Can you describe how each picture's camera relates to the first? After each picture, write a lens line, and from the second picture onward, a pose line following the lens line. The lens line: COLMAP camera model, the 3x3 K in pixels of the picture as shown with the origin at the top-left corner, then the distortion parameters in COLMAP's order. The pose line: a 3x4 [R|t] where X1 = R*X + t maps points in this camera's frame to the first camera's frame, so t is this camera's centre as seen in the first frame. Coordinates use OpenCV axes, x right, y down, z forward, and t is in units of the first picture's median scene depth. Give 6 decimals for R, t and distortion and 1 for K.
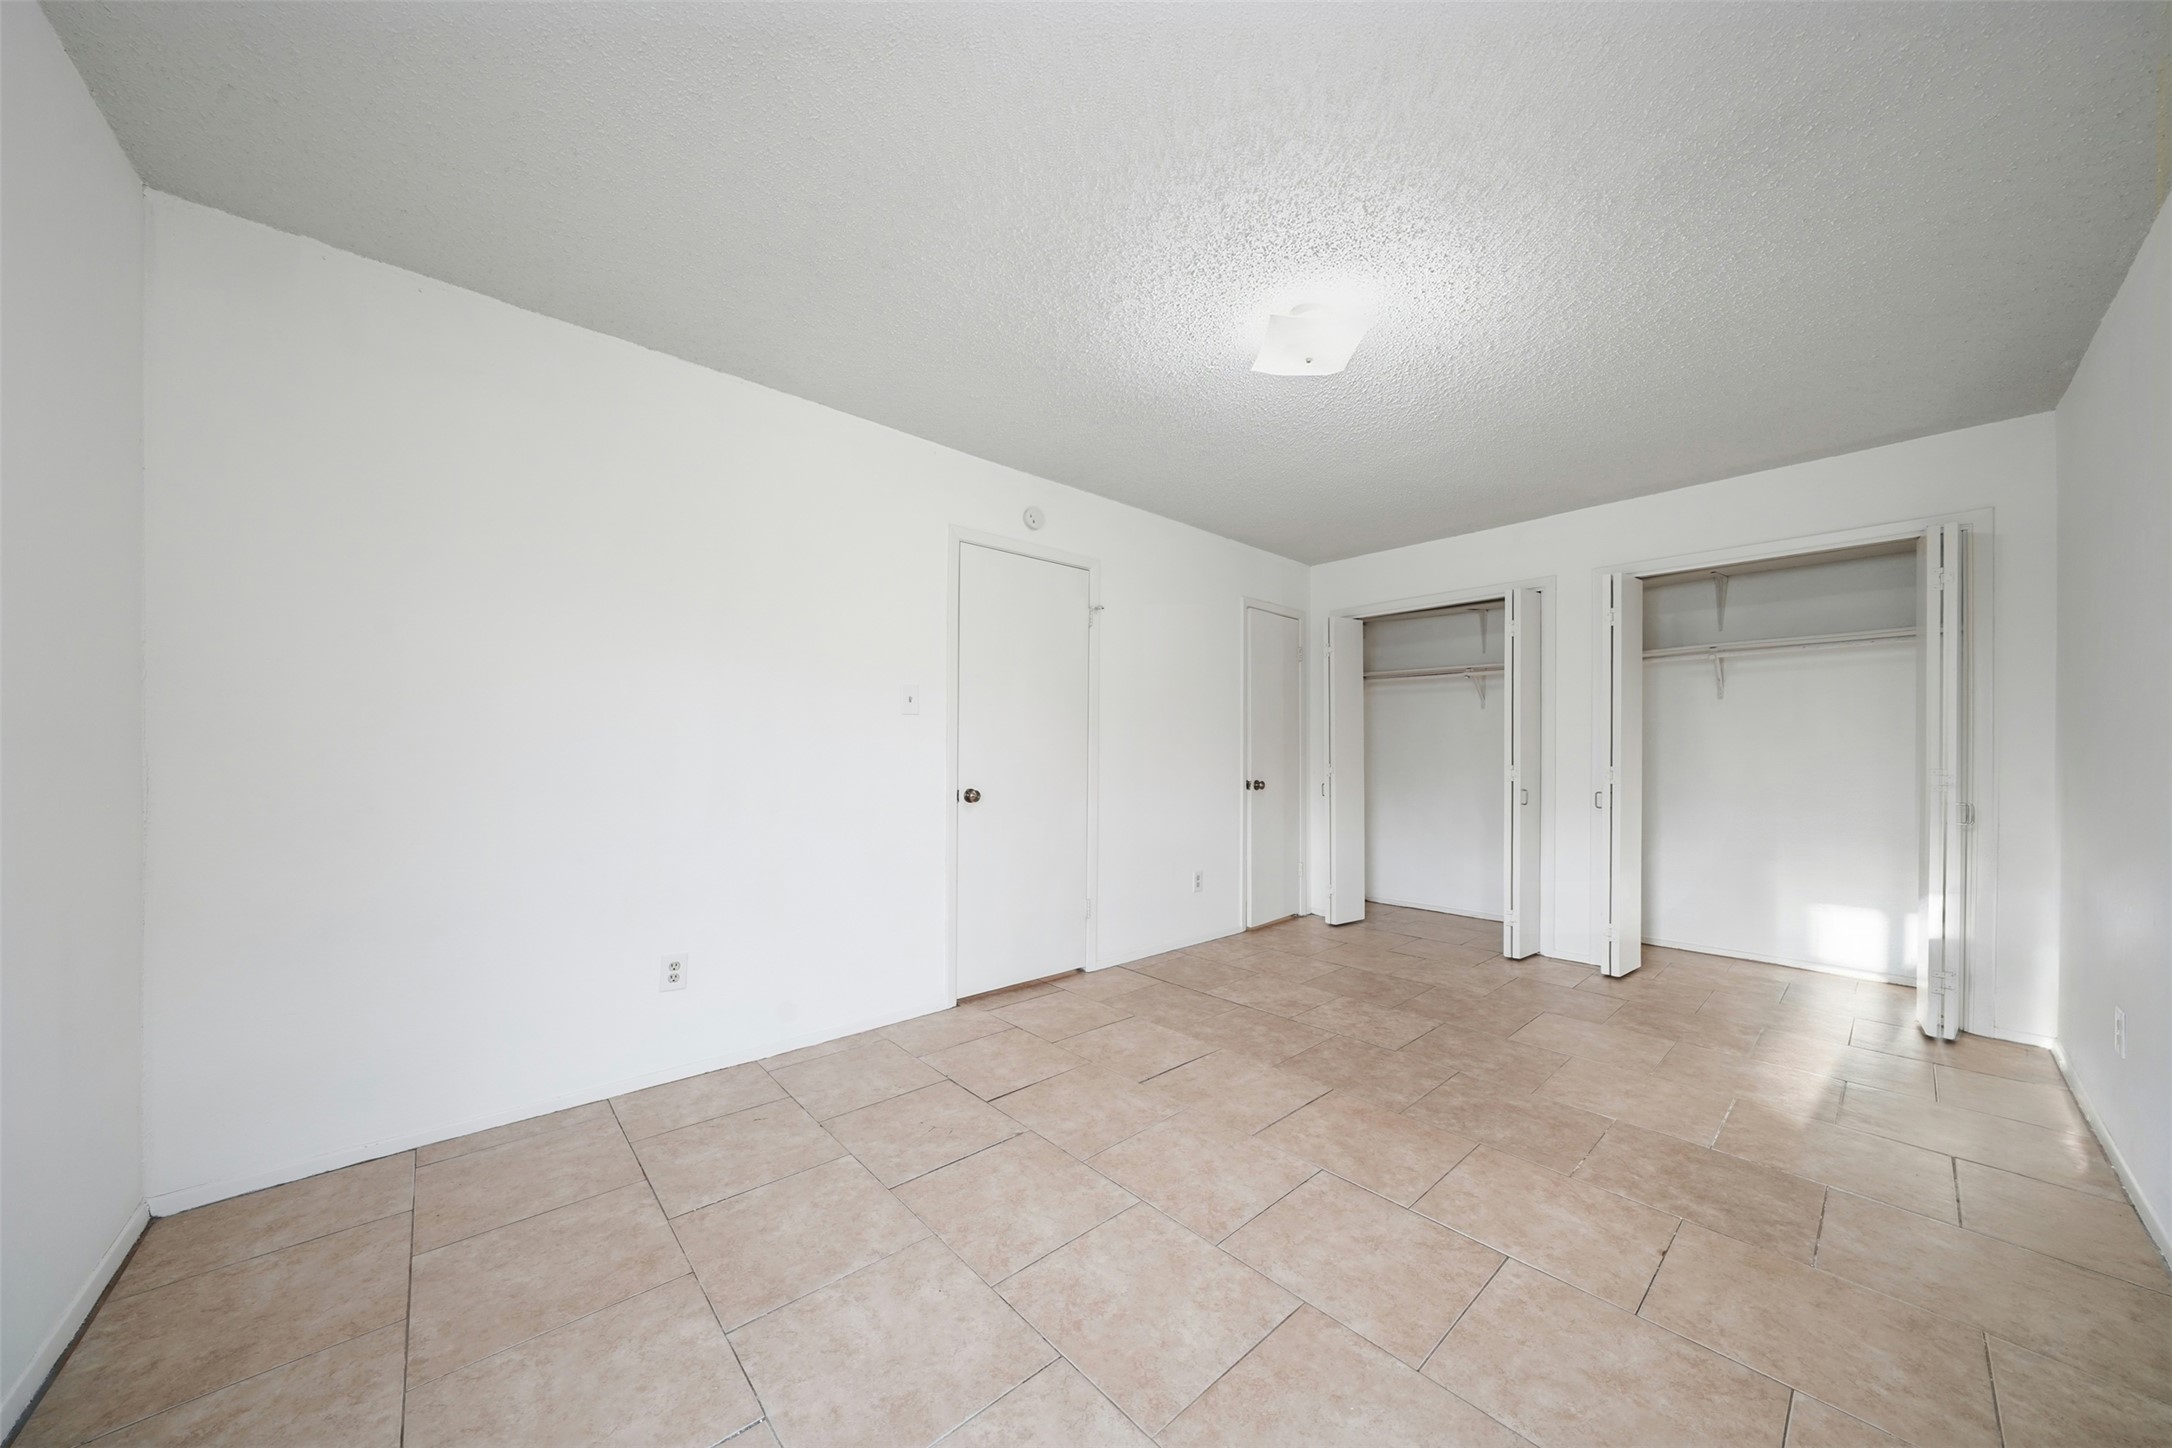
lens RADIAL K [[726.1, 0, 1087.1], [0, 726.1, 755.6], [0, 0, 1]] dist [-0.000876, -0.000022]
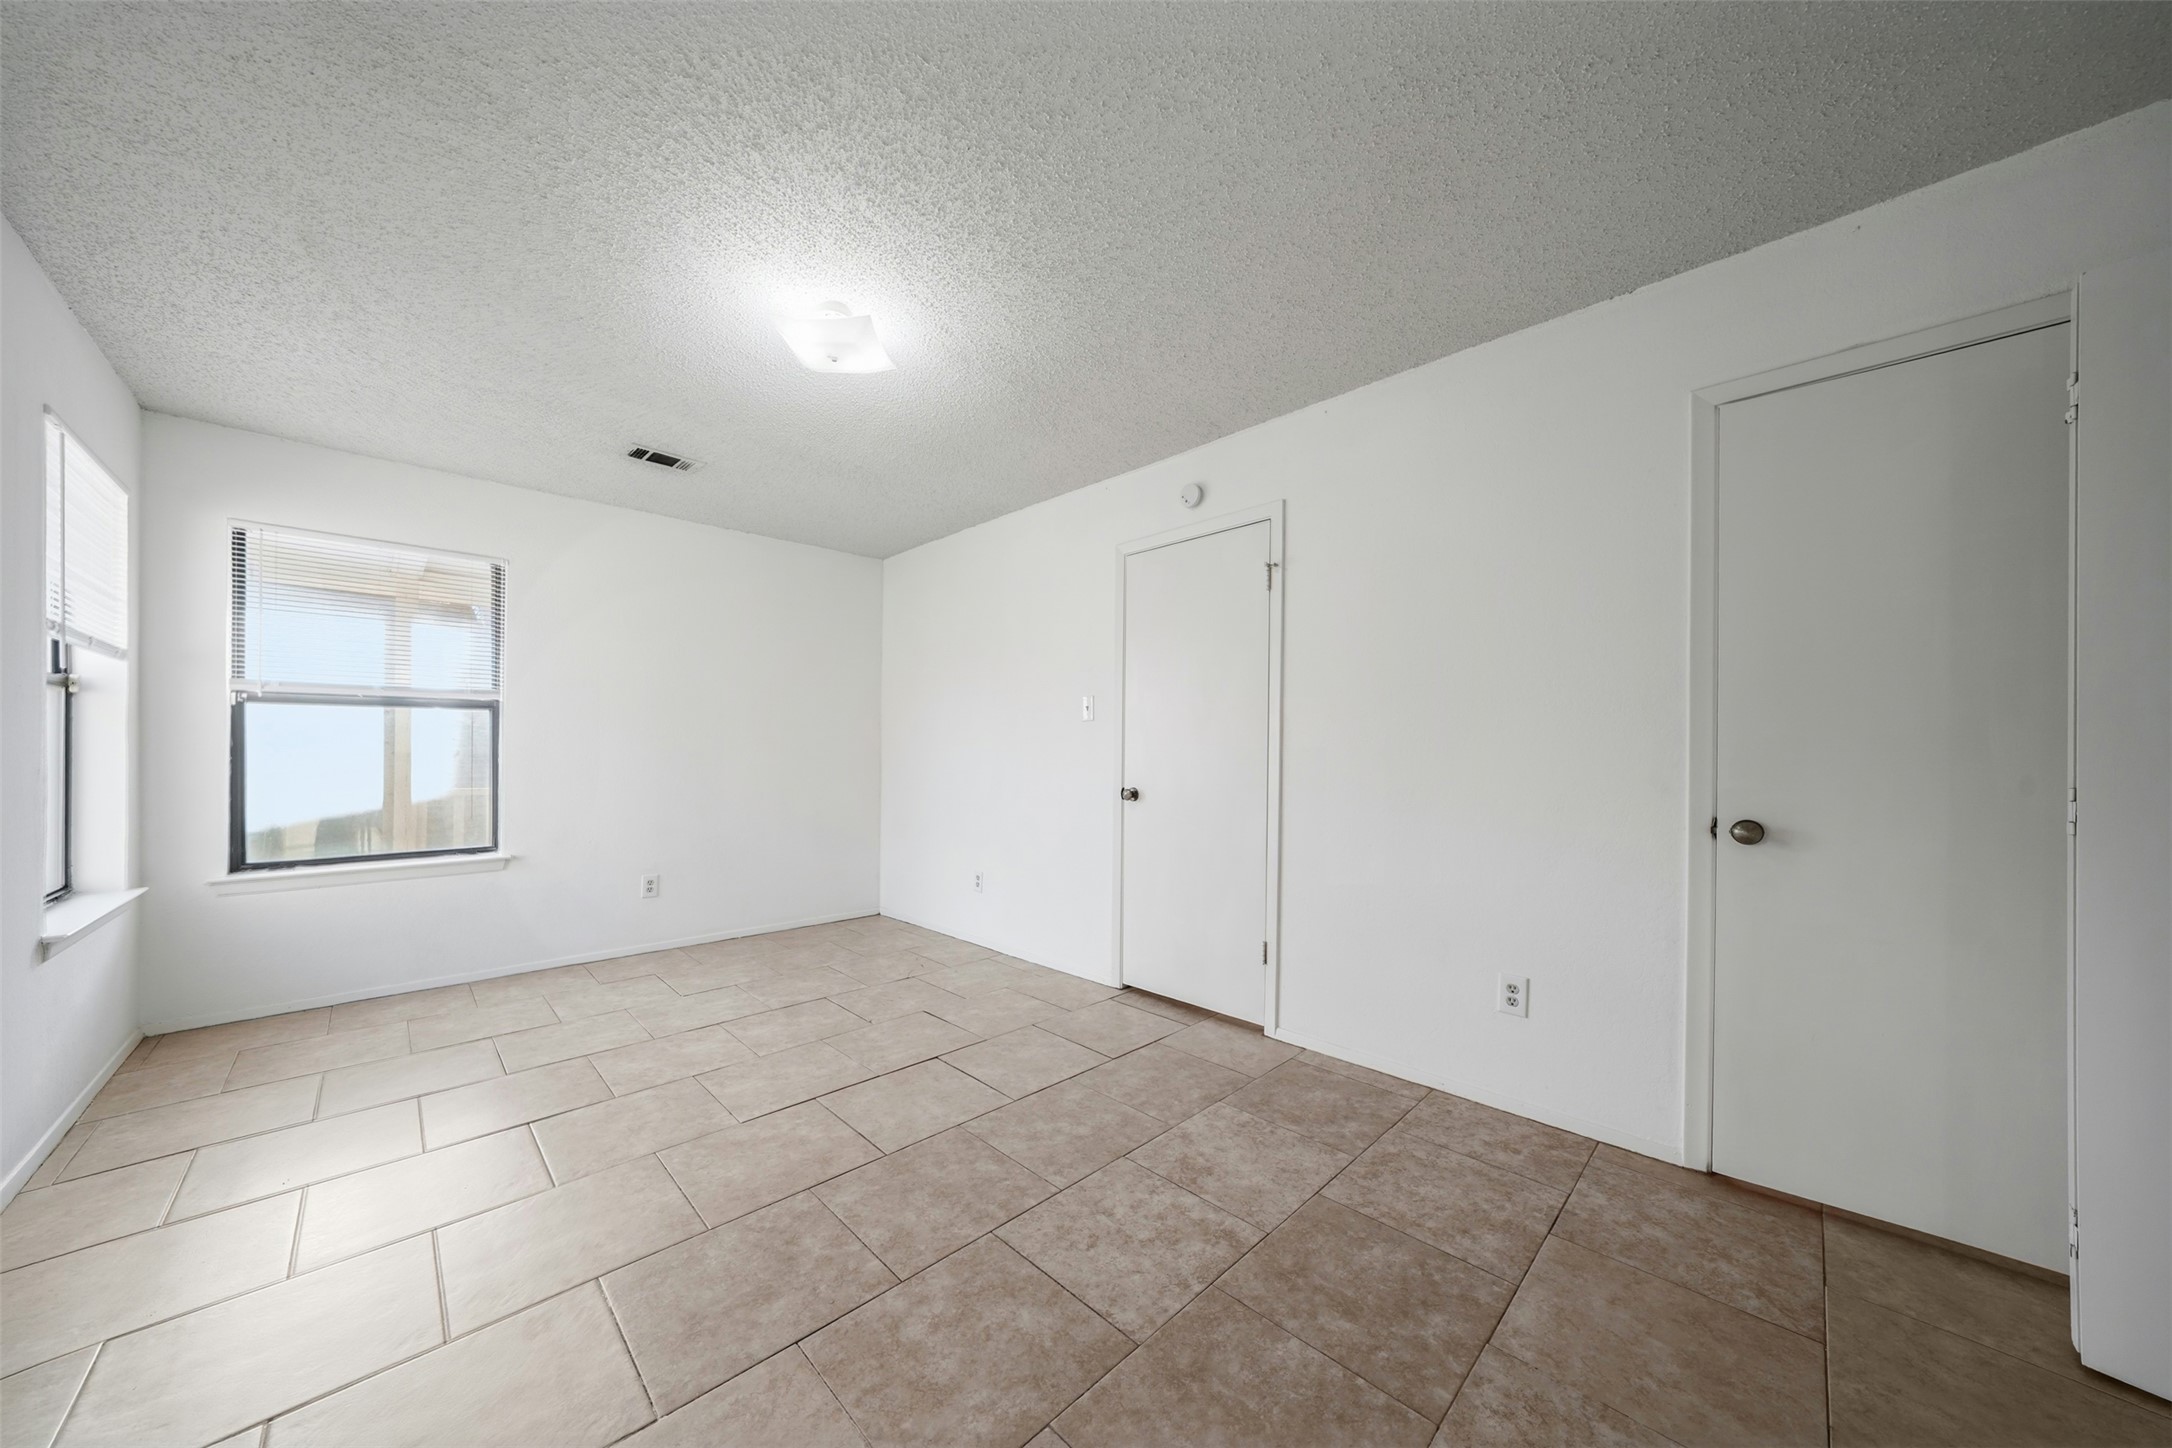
lens RADIAL K [[726.1, 0, 1087.1], [0, 726.1, 755.6], [0, 0, 1]] dist [-0.000876, -0.000022]
pose [[0.055376, -0.001153, -0.998465, 1.007990], [-0.004631, 0.999988, -0.001411, 0.001426], [0.998455, 0.004702, 0.055370, 1.005761]]
